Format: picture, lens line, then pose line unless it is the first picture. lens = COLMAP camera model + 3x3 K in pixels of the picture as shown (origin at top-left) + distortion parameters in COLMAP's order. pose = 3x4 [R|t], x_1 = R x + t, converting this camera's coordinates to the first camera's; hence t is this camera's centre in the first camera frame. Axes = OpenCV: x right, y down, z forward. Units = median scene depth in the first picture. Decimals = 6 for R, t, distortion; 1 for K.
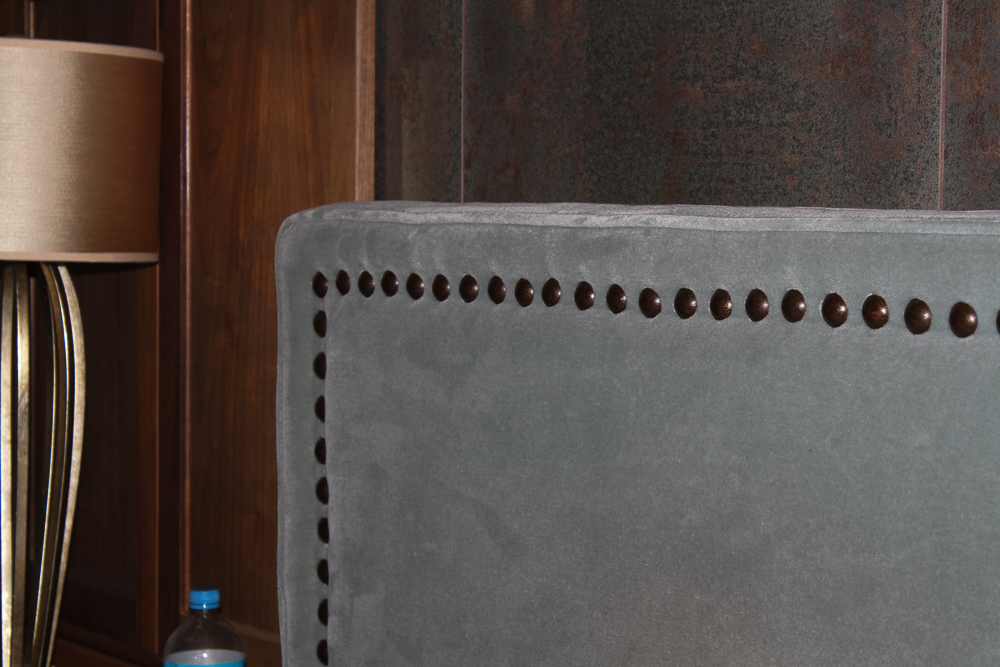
lens RADIAL K [[2359.5, 0, 500.0], [0, 2359.5, 333.5], [0, 0, 1]] dist [0.038976, 0.221134]
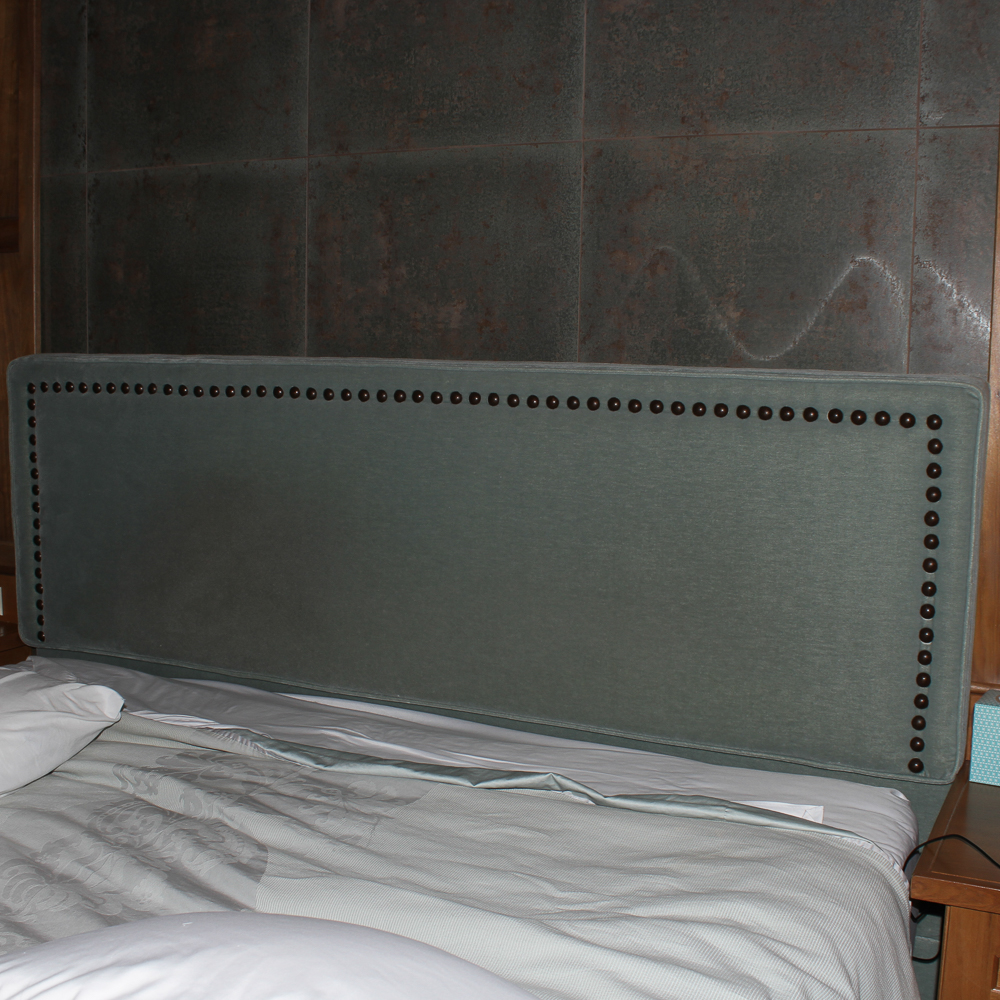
lens RADIAL K [[1356.8, 0, 500.5], [0, 1356.8, 513.7], [0, 0, 1]] dist [-0.154703, 0.090858]
pose [[0.878879, -0.051739, 0.474231, -0.345820], [0.018890, 0.997096, 0.073776, 0.018086], [-0.476671, -0.055882, 0.877304, -0.482241]]
